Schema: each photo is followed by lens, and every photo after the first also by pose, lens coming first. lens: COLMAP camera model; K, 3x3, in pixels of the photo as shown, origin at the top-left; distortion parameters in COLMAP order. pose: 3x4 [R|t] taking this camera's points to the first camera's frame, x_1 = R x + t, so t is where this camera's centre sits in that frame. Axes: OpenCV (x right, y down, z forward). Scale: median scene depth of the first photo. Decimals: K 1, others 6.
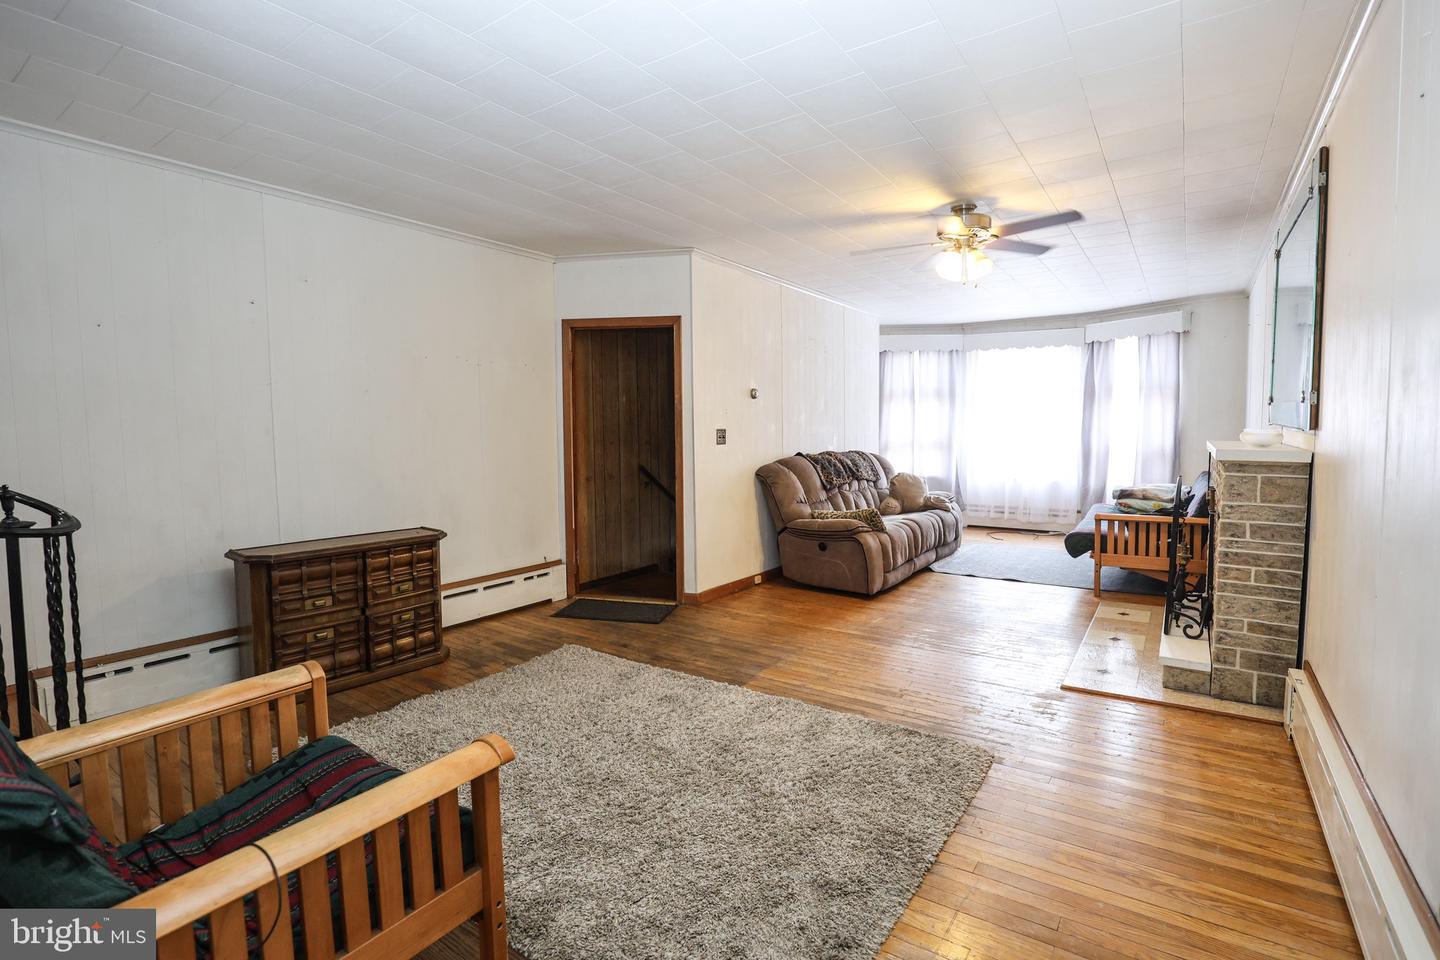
lens RADIAL K [[647.8, 0, 724.2], [0, 647.8, 464.6], [0, 0, 1]] dist [-0.036023, 0.006767]
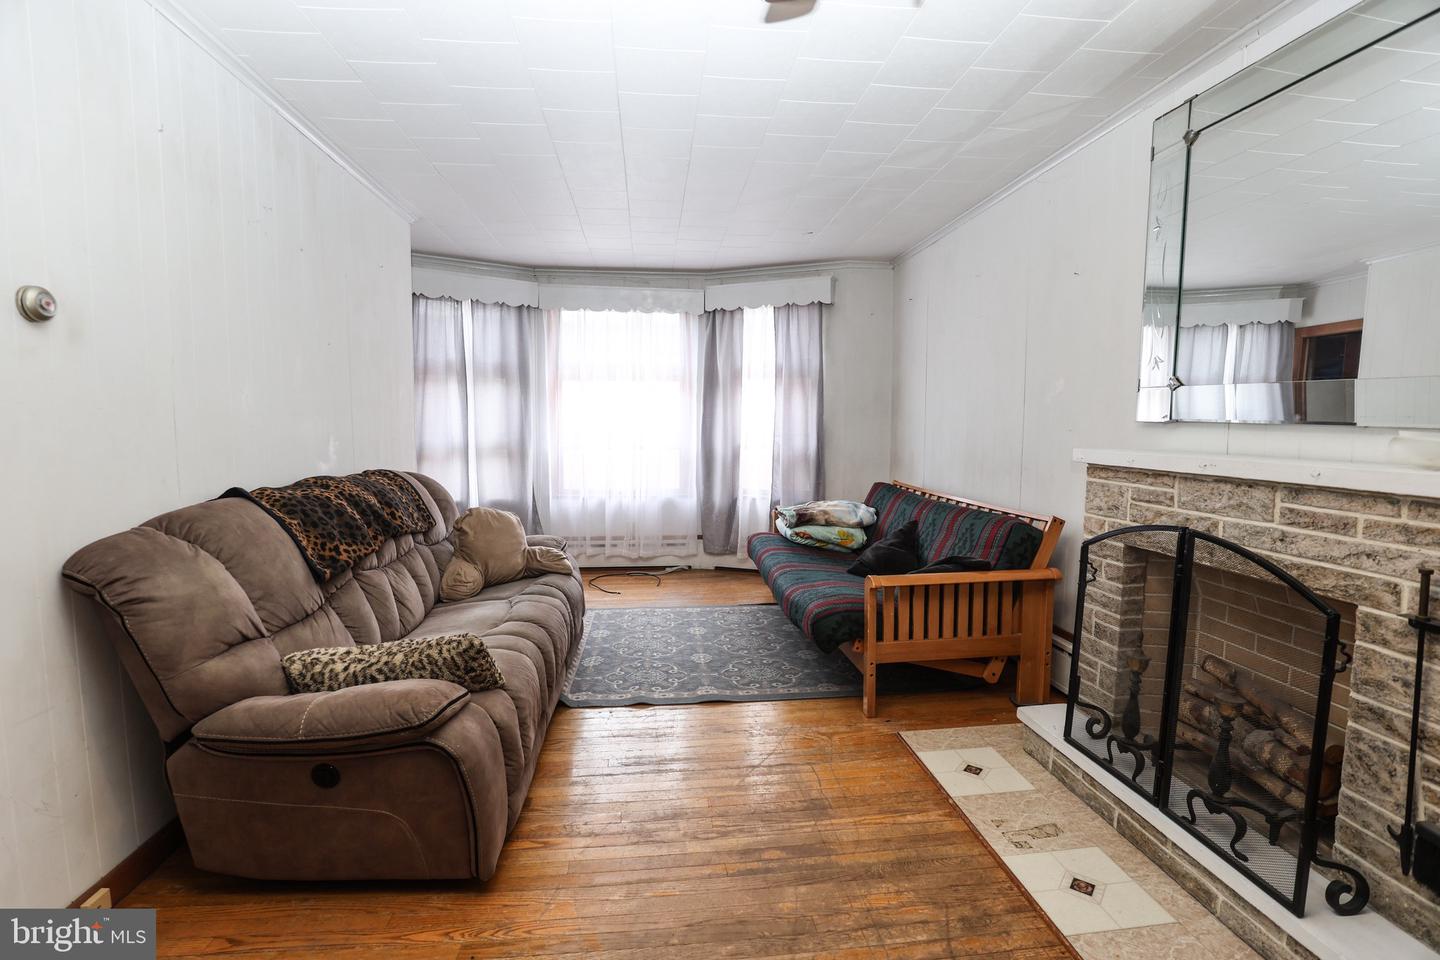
lens RADIAL K [[660.8, 0, 709.8], [0, 660.8, 473.0], [0, 0, 1]] dist [-0.013555, 0.000181]
pose [[0.755331, -0.042281, 0.653978, 0.067020], [0.031270, 0.999105, 0.028478, -0.026820], [-0.654597, -0.001060, 0.755977, 0.470234]]
